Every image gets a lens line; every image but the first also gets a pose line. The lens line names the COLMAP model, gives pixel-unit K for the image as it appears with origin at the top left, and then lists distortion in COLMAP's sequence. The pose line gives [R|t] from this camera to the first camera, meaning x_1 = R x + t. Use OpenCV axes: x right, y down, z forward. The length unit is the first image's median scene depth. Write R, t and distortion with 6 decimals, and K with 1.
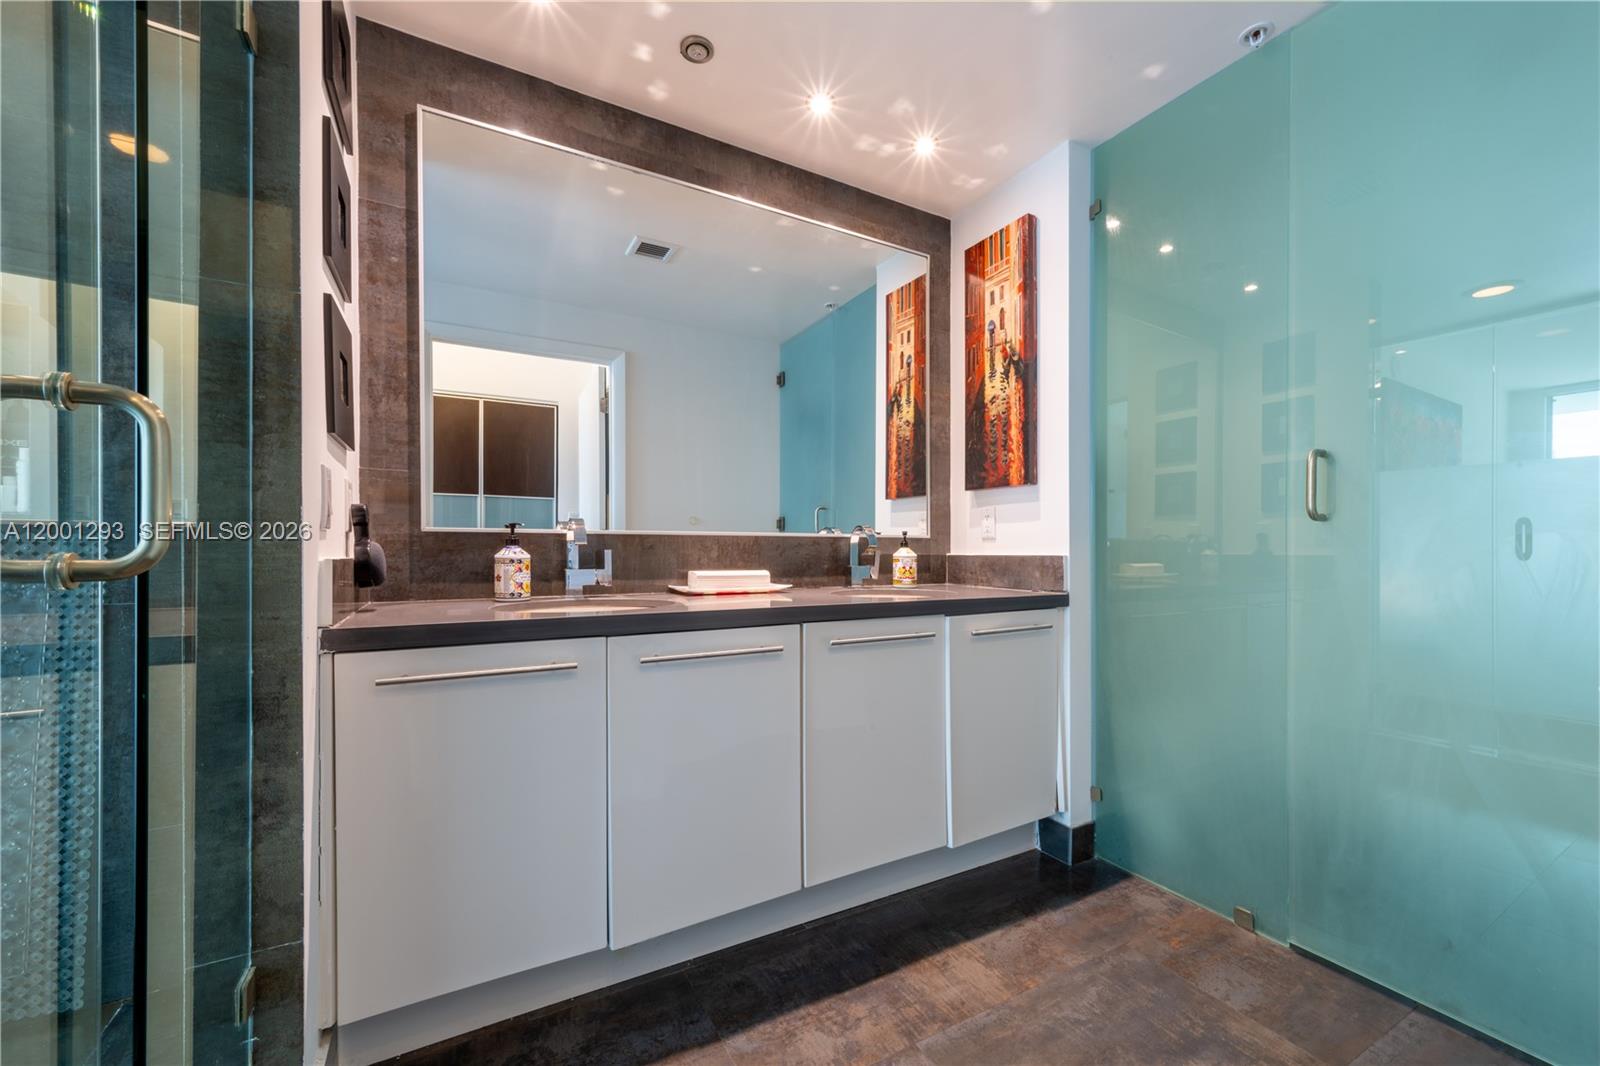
lens RADIAL K [[634.1, 0, 812.1], [0, 634.1, 546.9], [0, 0, 1]] dist [-0.000712, -0.000103]
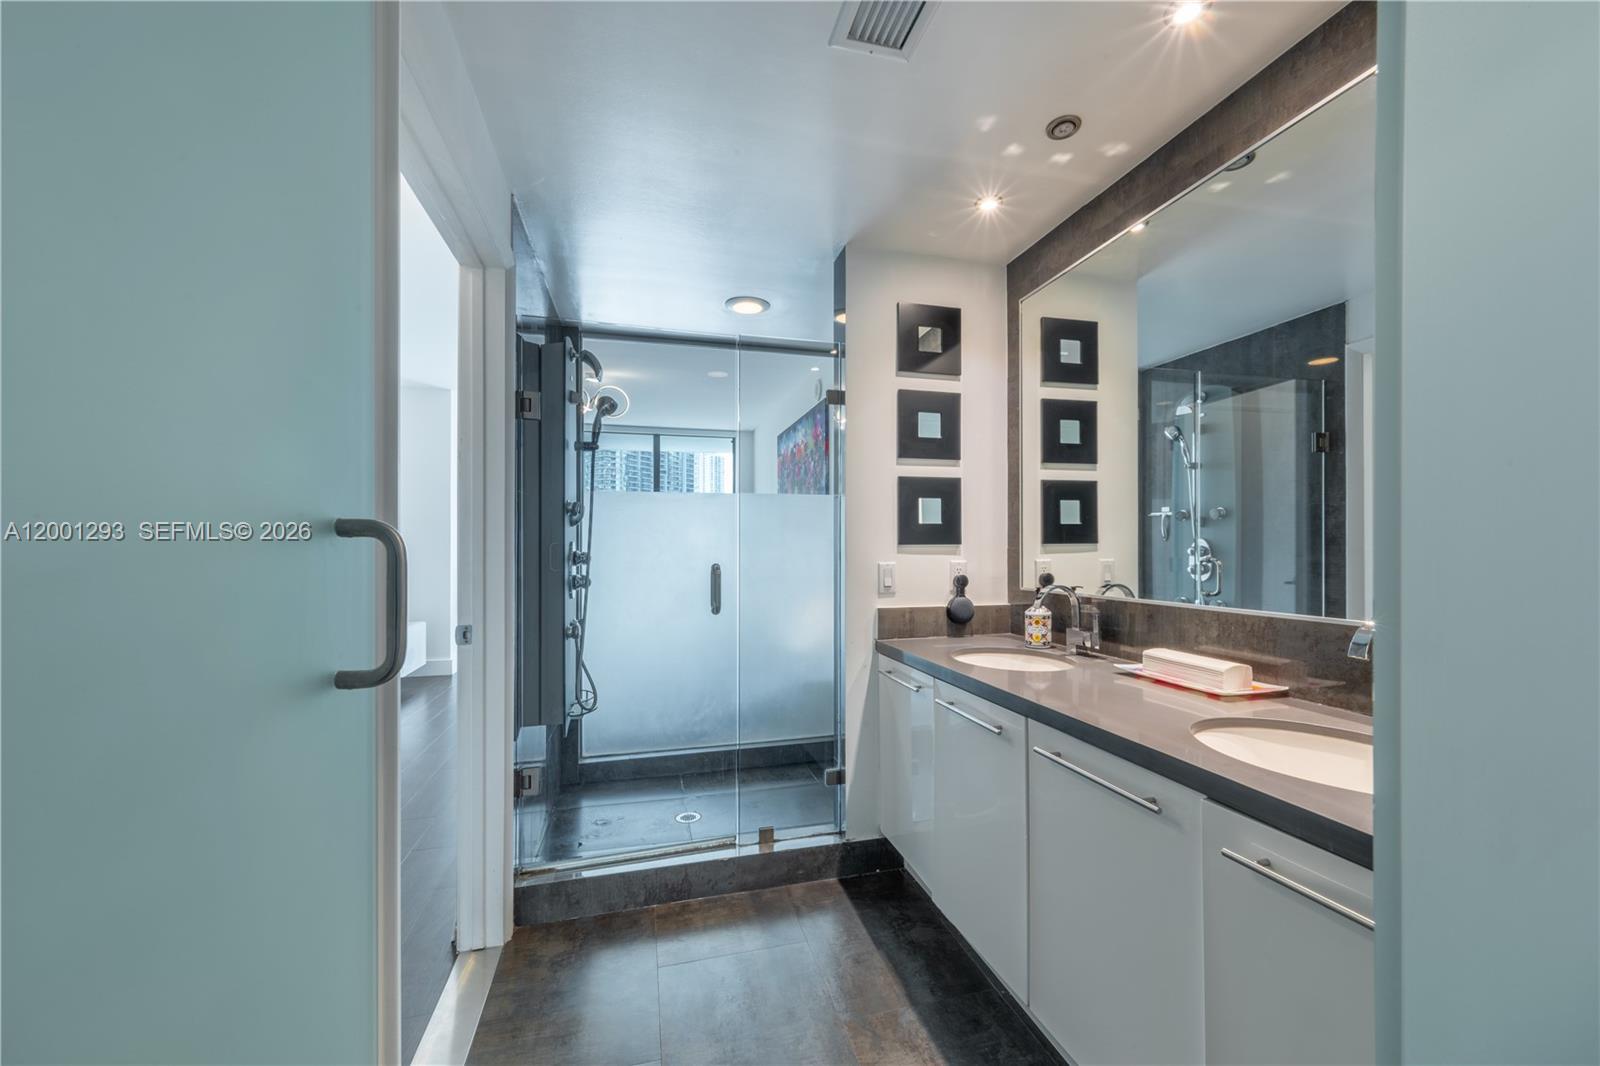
lens RADIAL K [[634.1, 0, 810.4], [0, 634.1, 545.1], [0, 0, 1]] dist [-0.000712, -0.000103]
pose [[-0.248092, -0.009614, -0.968689, 0.835159], [0.006442, 0.999912, -0.011574, -0.105137], [0.968715, -0.009112, -0.248008, 0.806859]]
